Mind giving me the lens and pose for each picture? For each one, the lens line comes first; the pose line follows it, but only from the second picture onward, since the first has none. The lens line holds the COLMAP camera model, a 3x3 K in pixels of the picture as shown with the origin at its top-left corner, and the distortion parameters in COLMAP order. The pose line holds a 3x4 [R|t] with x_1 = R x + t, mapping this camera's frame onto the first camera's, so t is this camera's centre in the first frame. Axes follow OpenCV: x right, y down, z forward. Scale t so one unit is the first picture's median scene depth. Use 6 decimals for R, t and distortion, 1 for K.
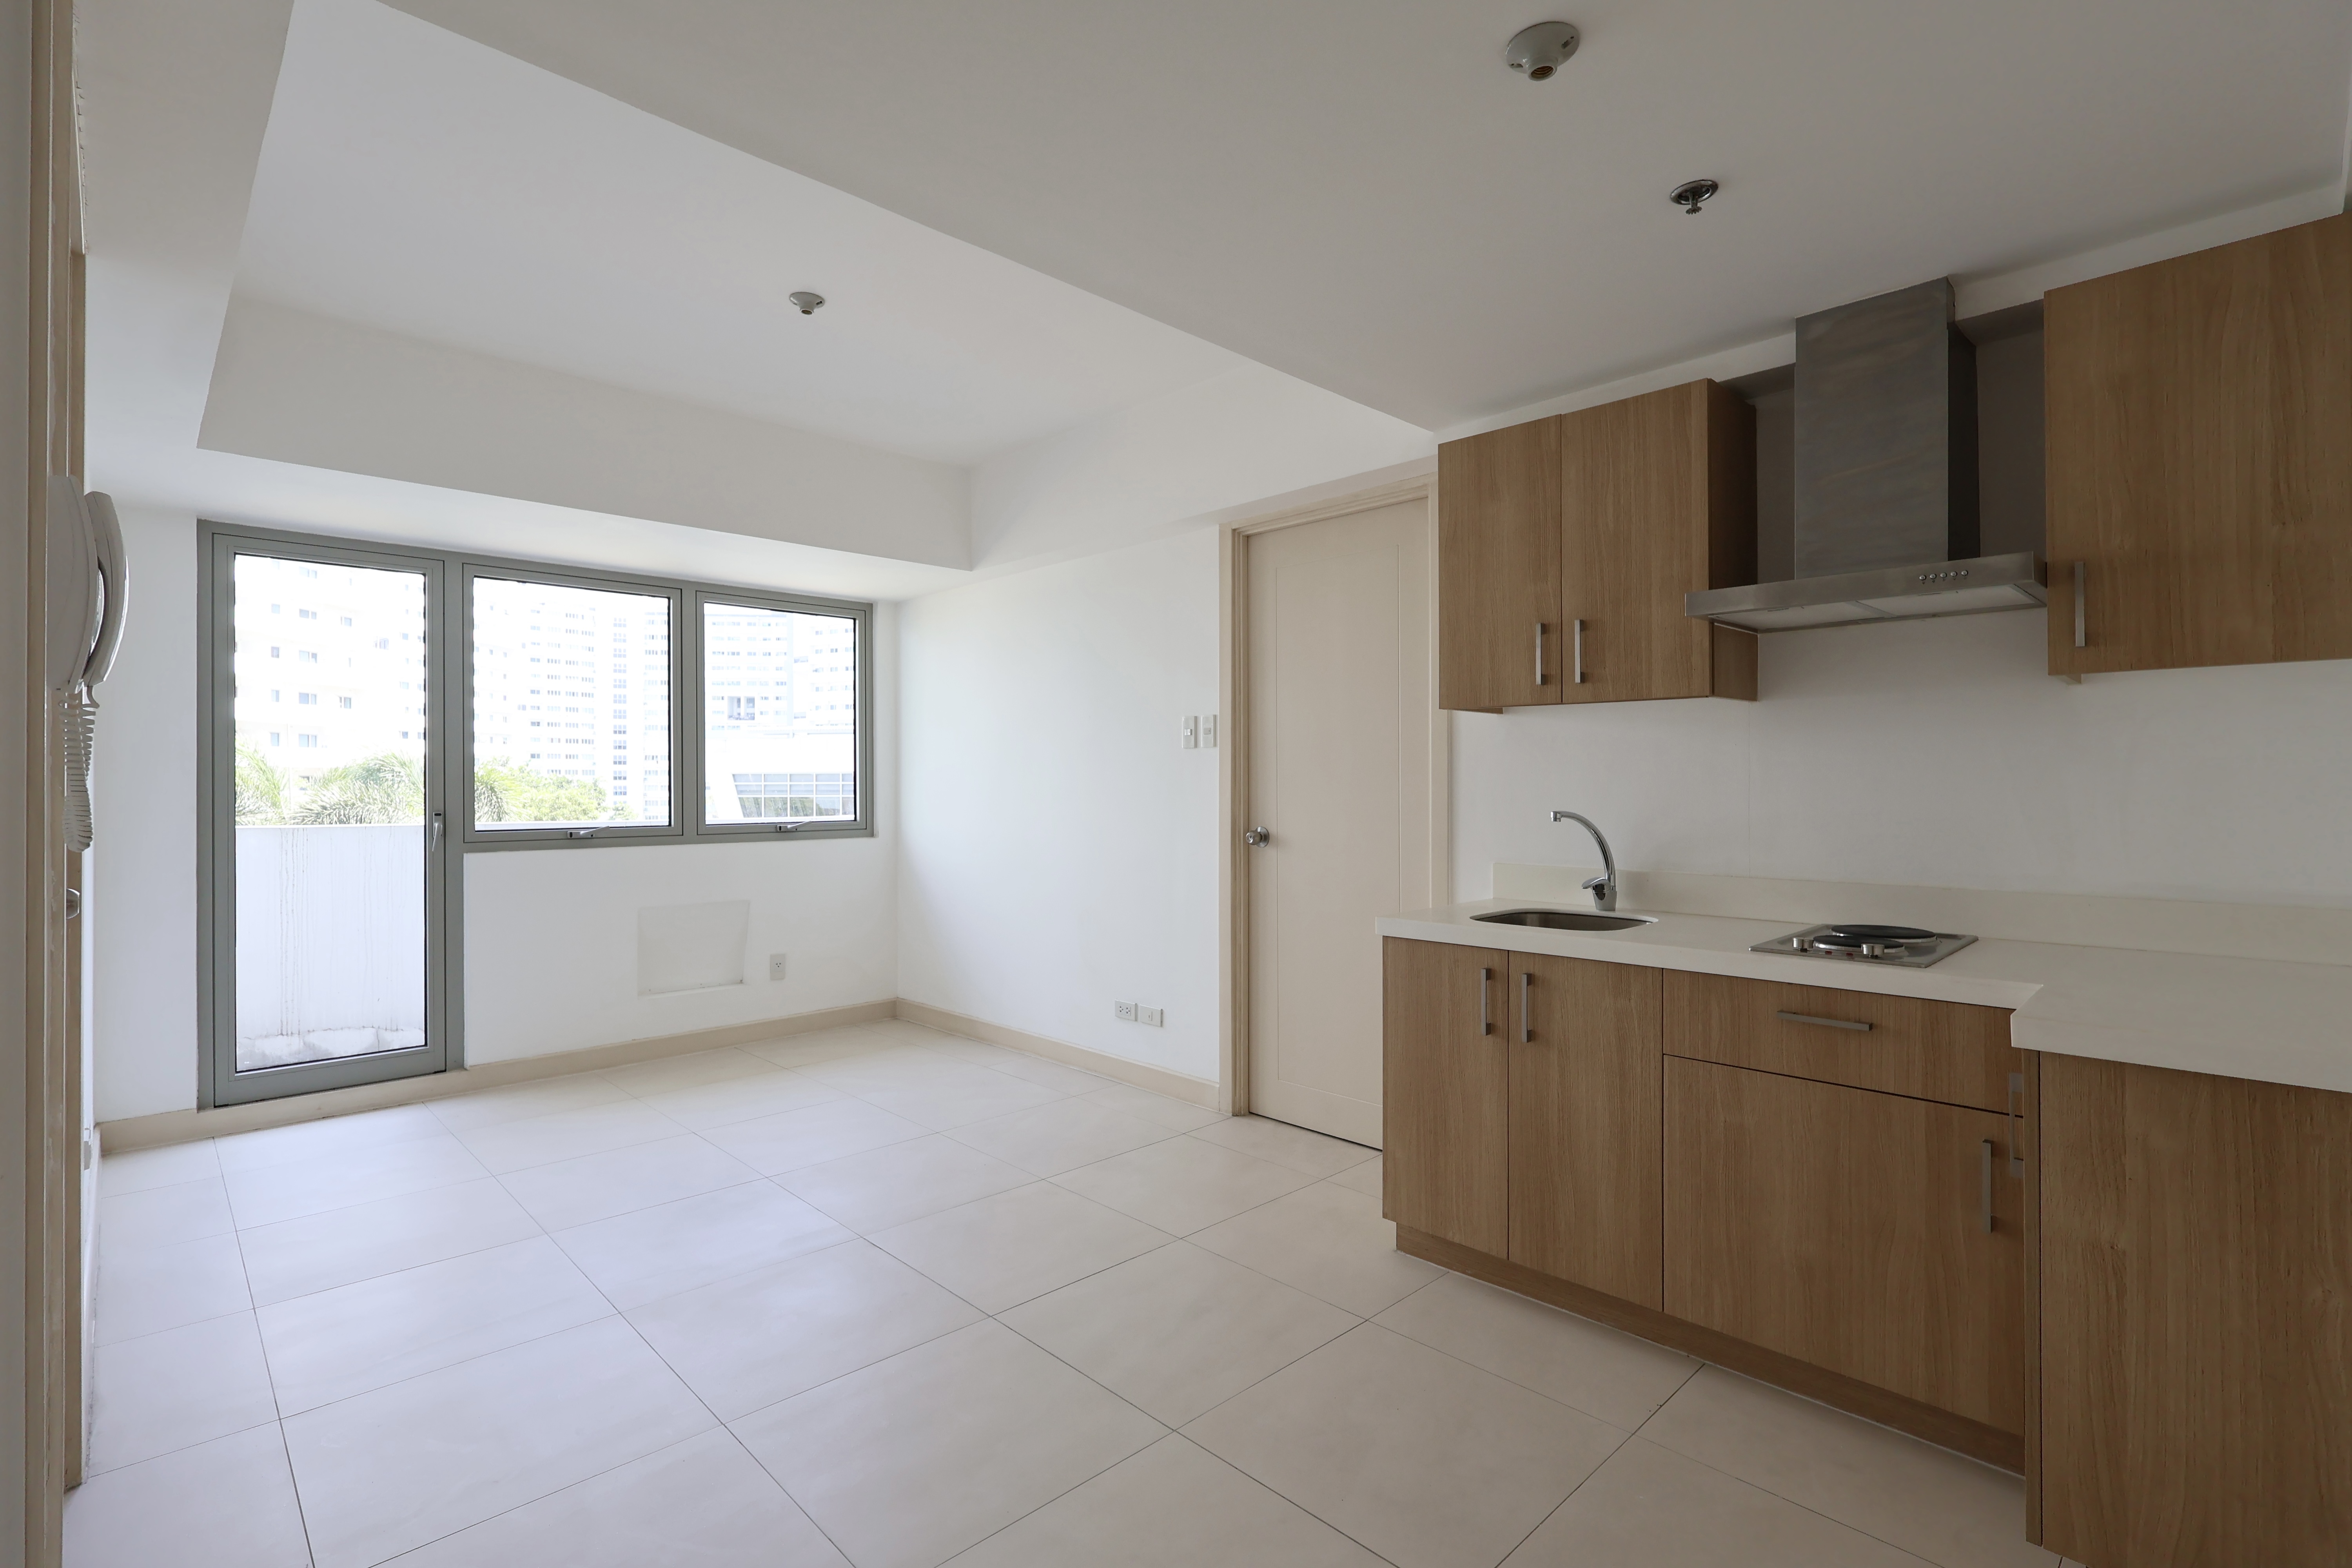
lens RADIAL K [[1084.3, 0, 1159.9], [0, 1084.3, 782.0], [0, 0, 1]] dist [-0.000470, 0.000153]
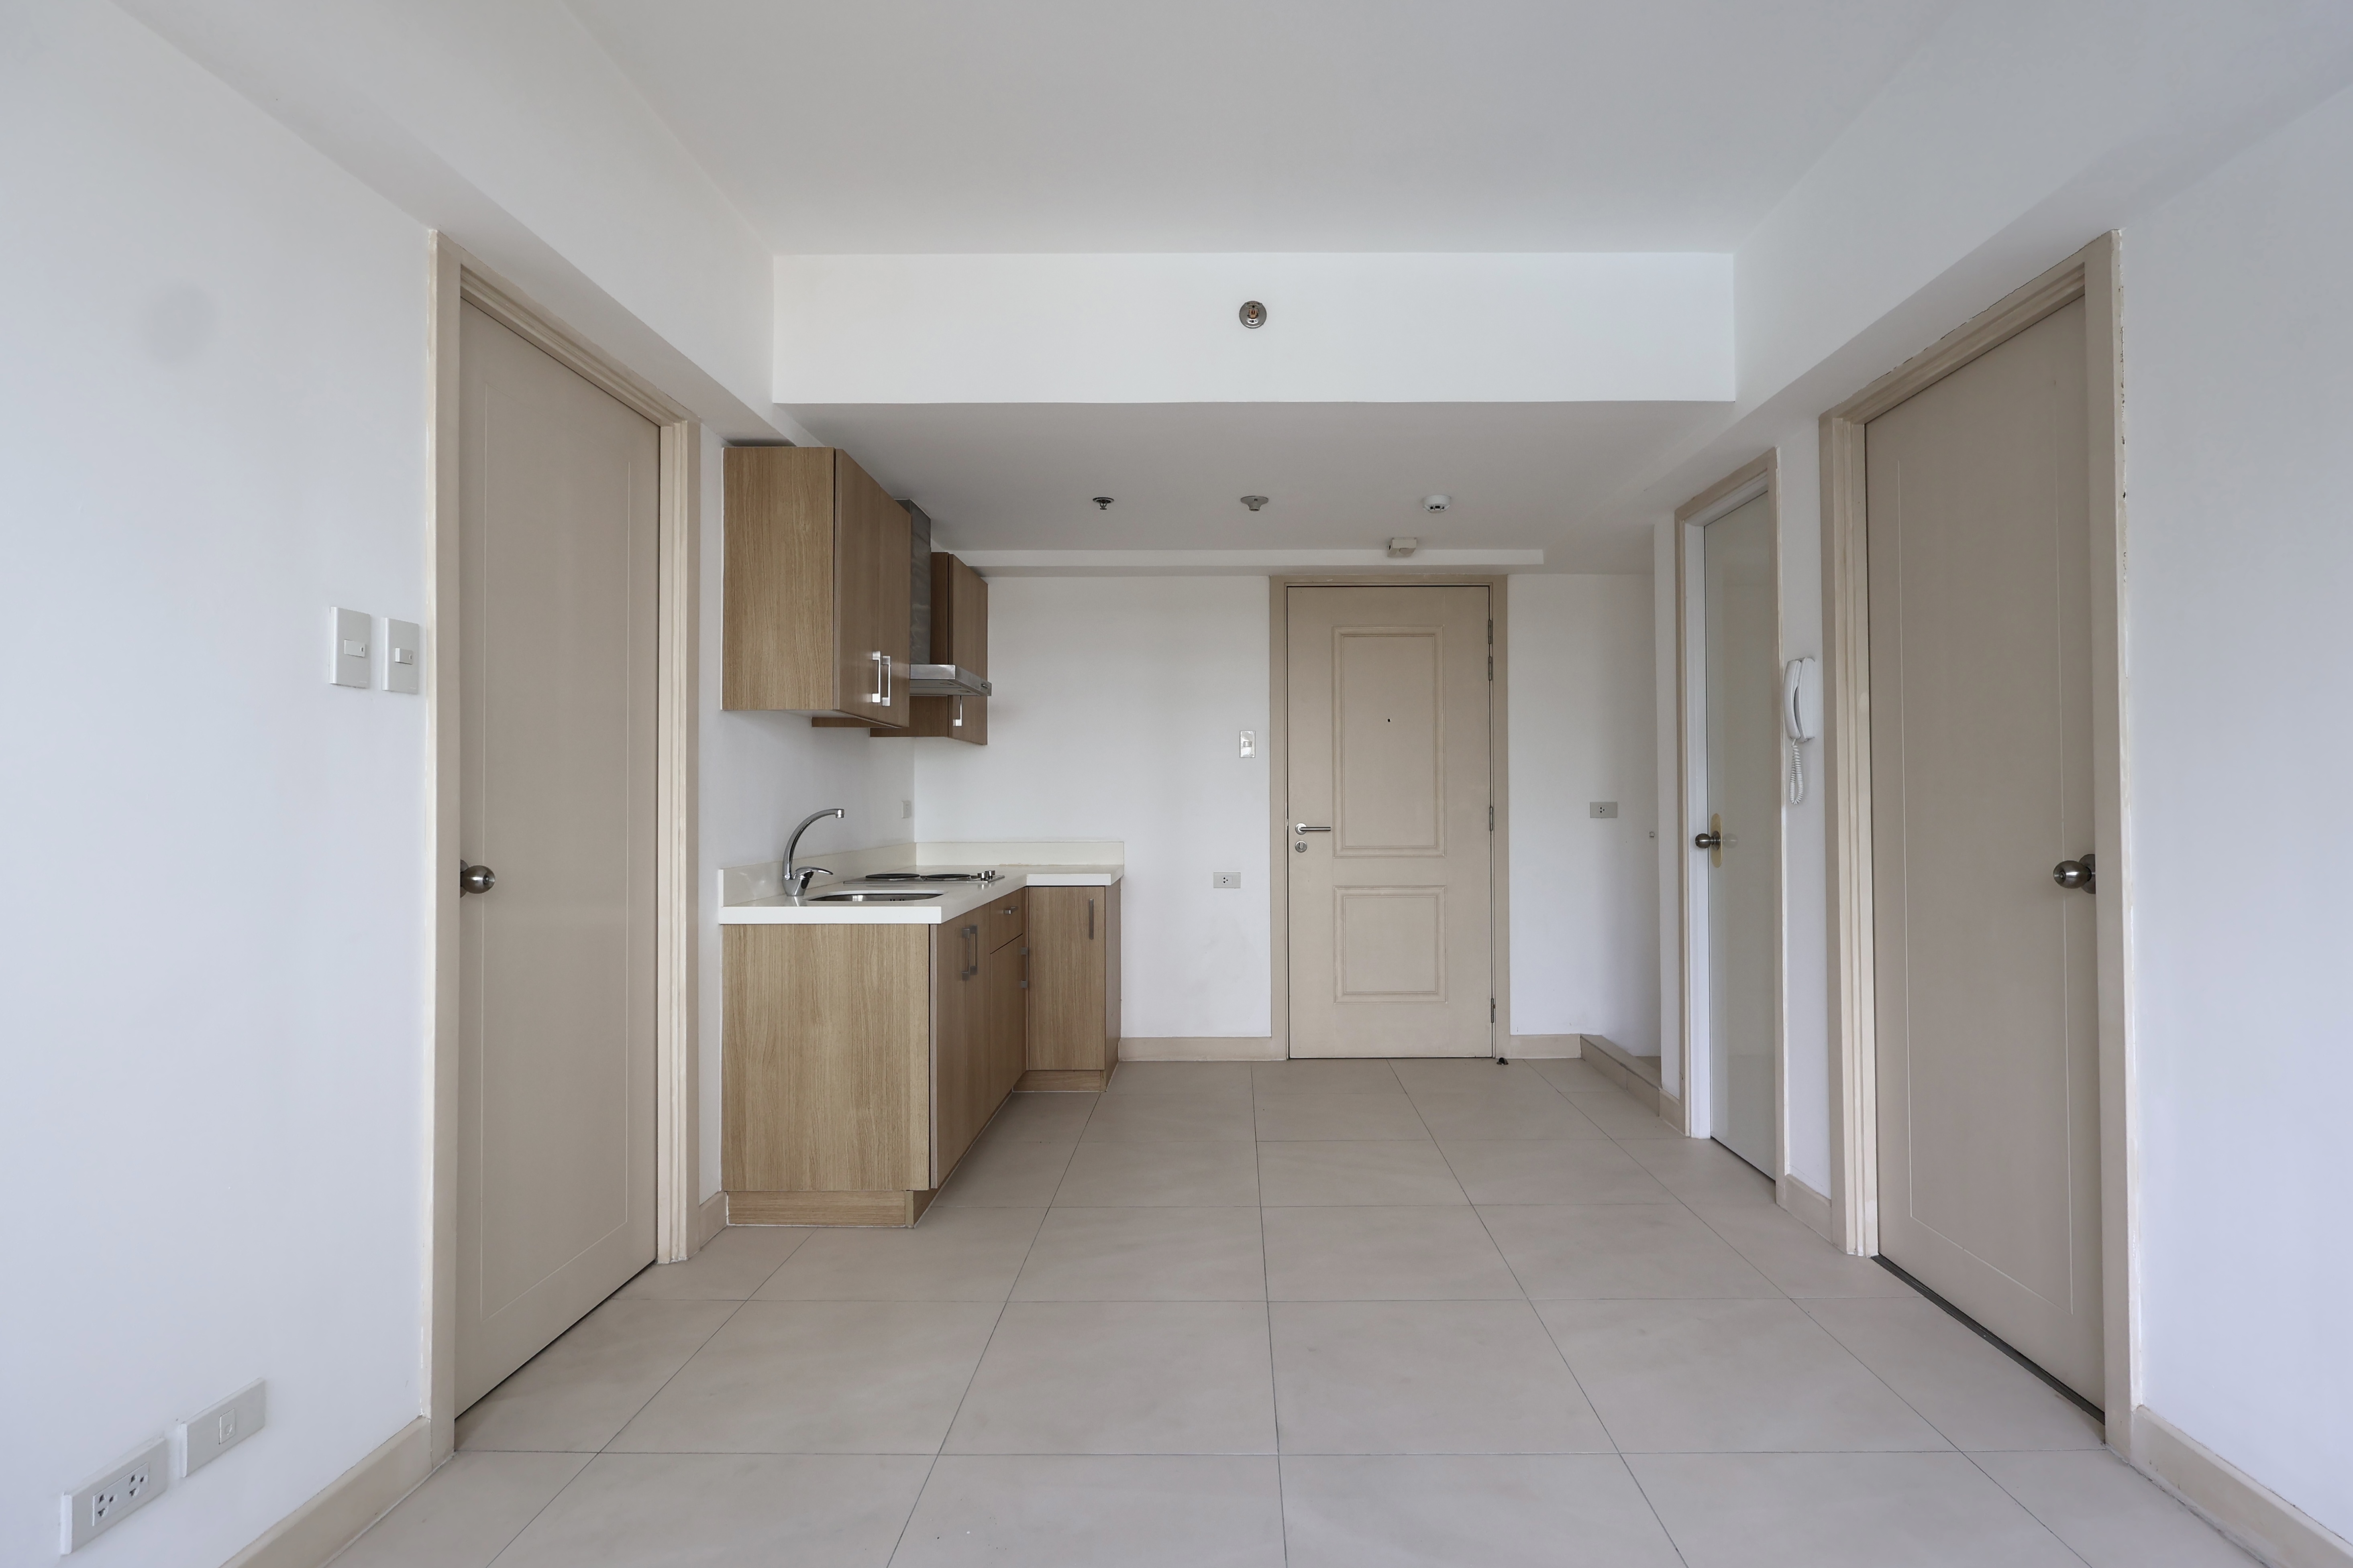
lens RADIAL K [[1125.5, 0, 1230.9], [0, 1125.5, 781.9], [0, 0, 1]] dist [0.001041, 0.001417]
pose [[-0.727445, 0.016356, 0.685971, -0.553724], [0.003815, 0.999797, -0.019794, 0.017093], [-0.686156, -0.011782, -0.727359, 1.157526]]
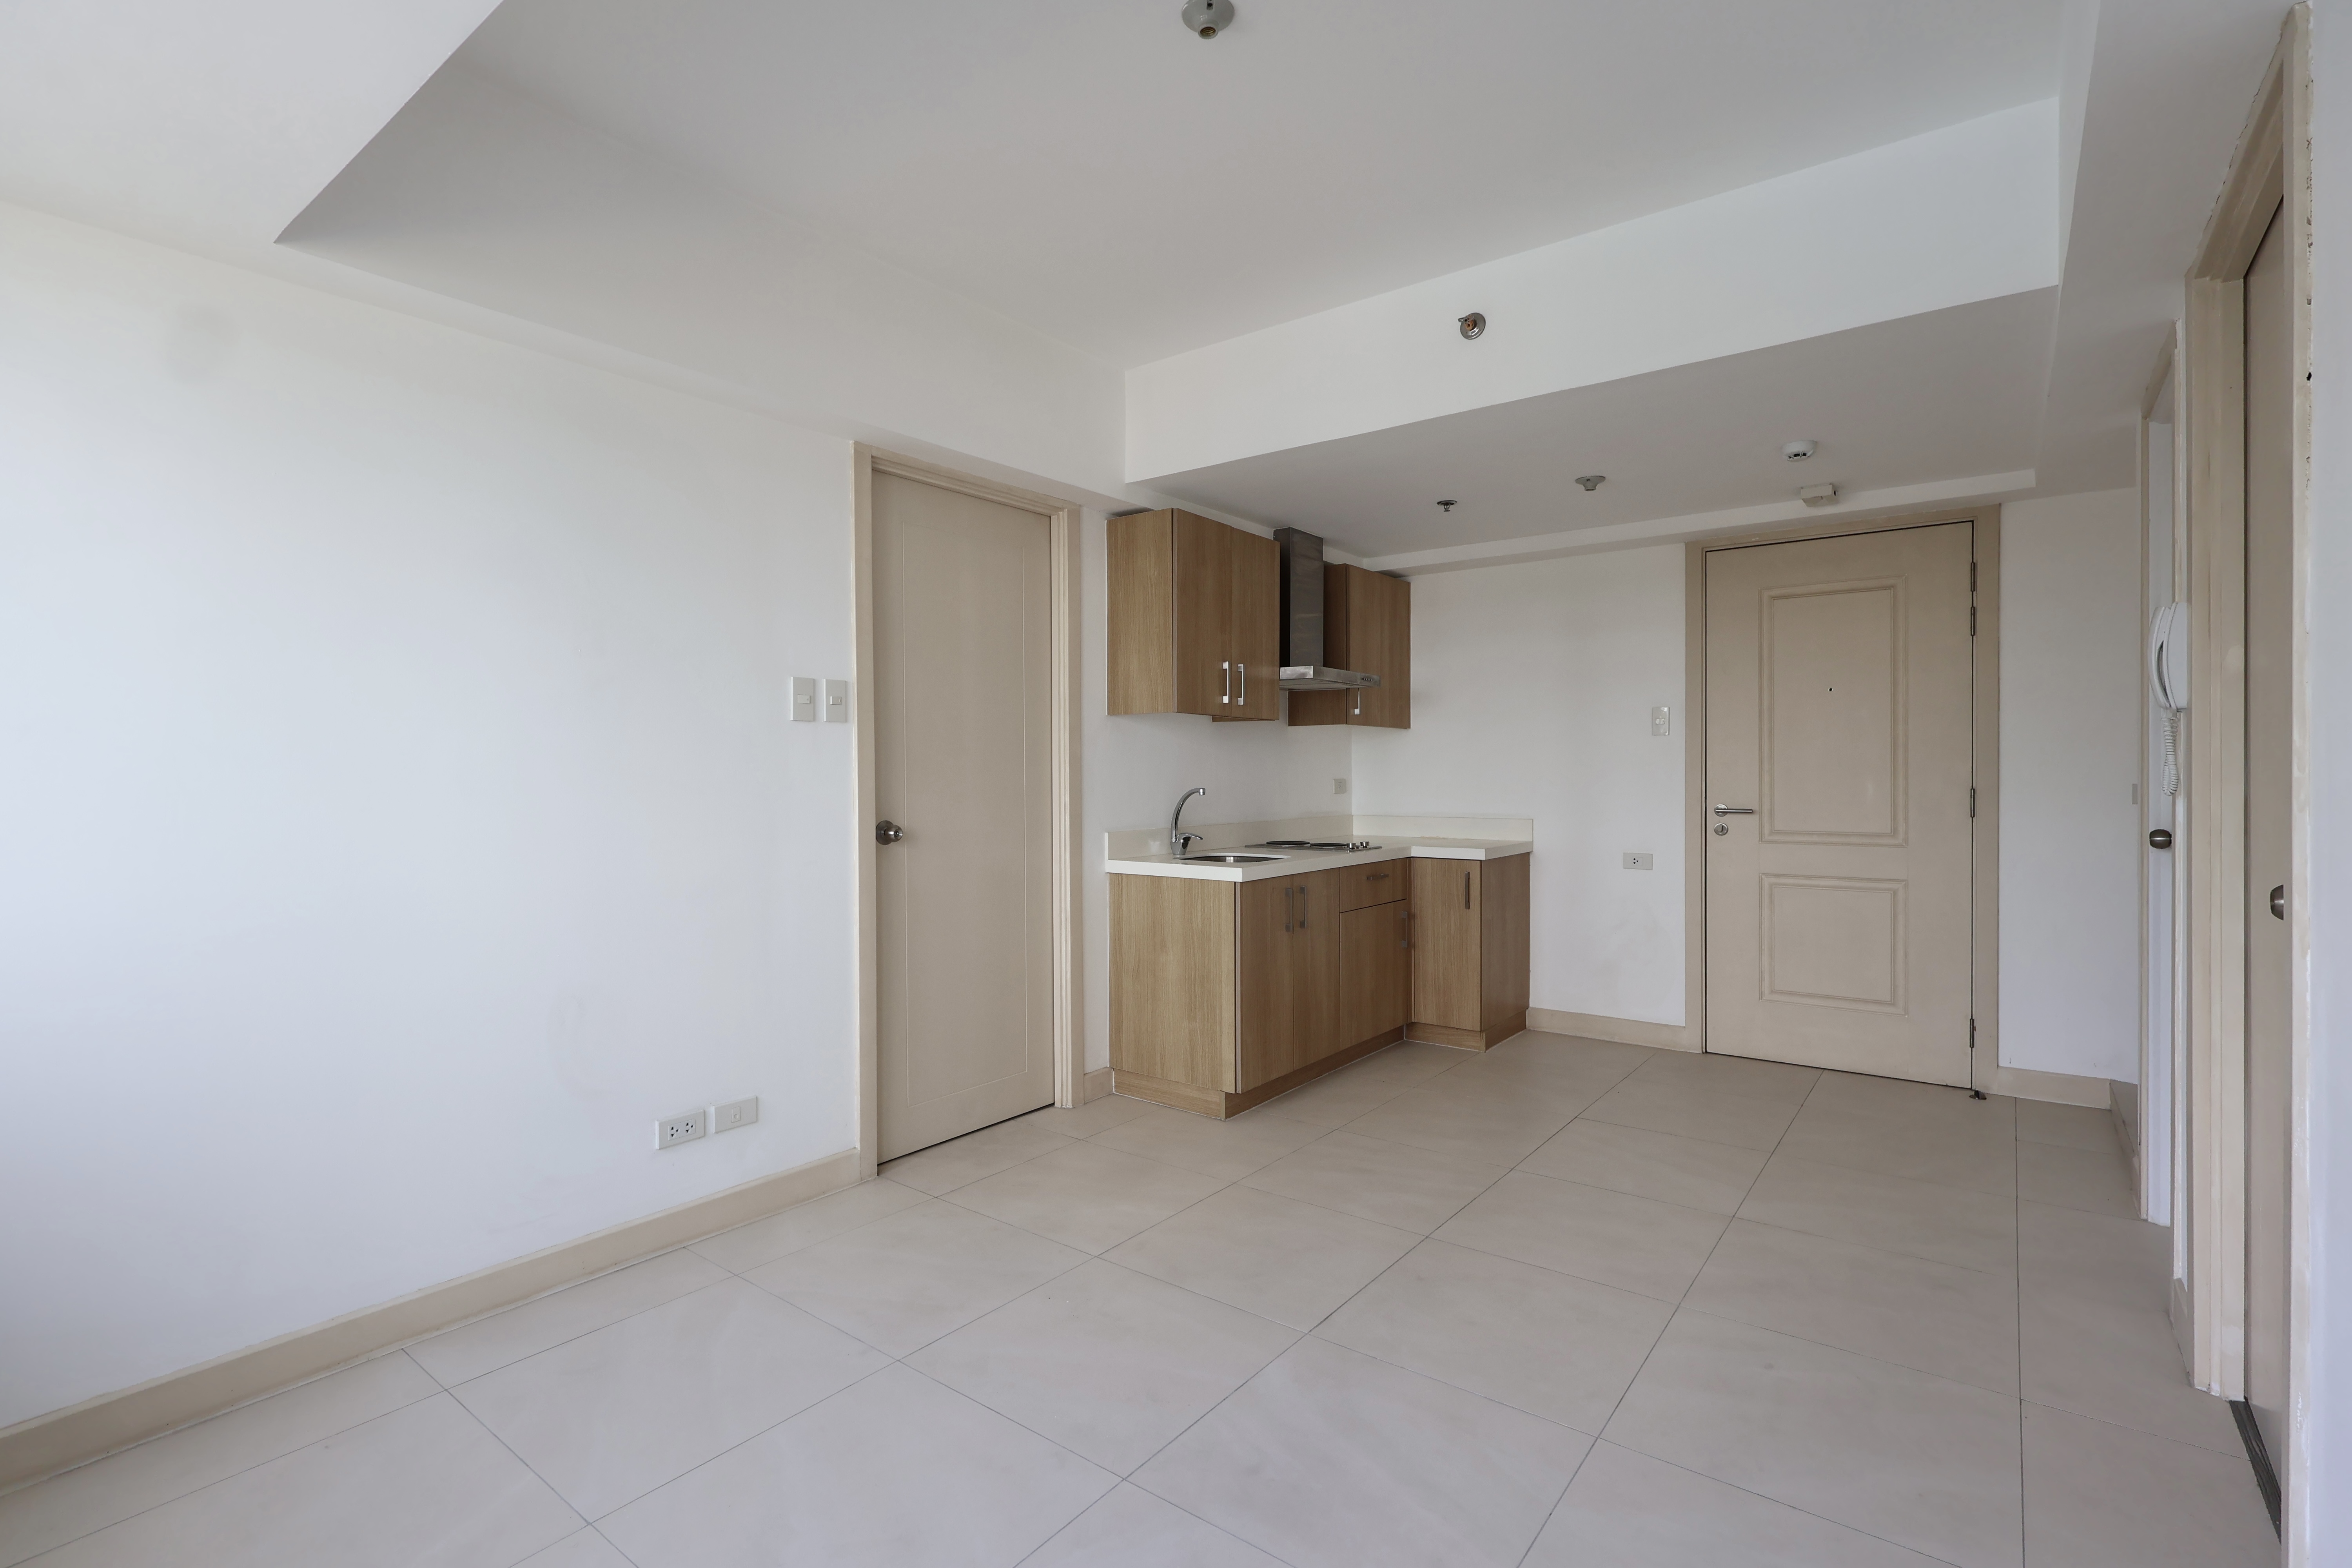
lens RADIAL K [[1093.5, 0, 1164.3], [0, 1093.5, 782.5], [0, 0, 1]] dist [-0.001951, 0.000461]
pose [[-0.152620, -0.005732, 0.988268, -0.793564], [0.002264, 0.999979, 0.006150, 0.007324], [-0.988282, 0.003176, -0.152604, 0.930864]]
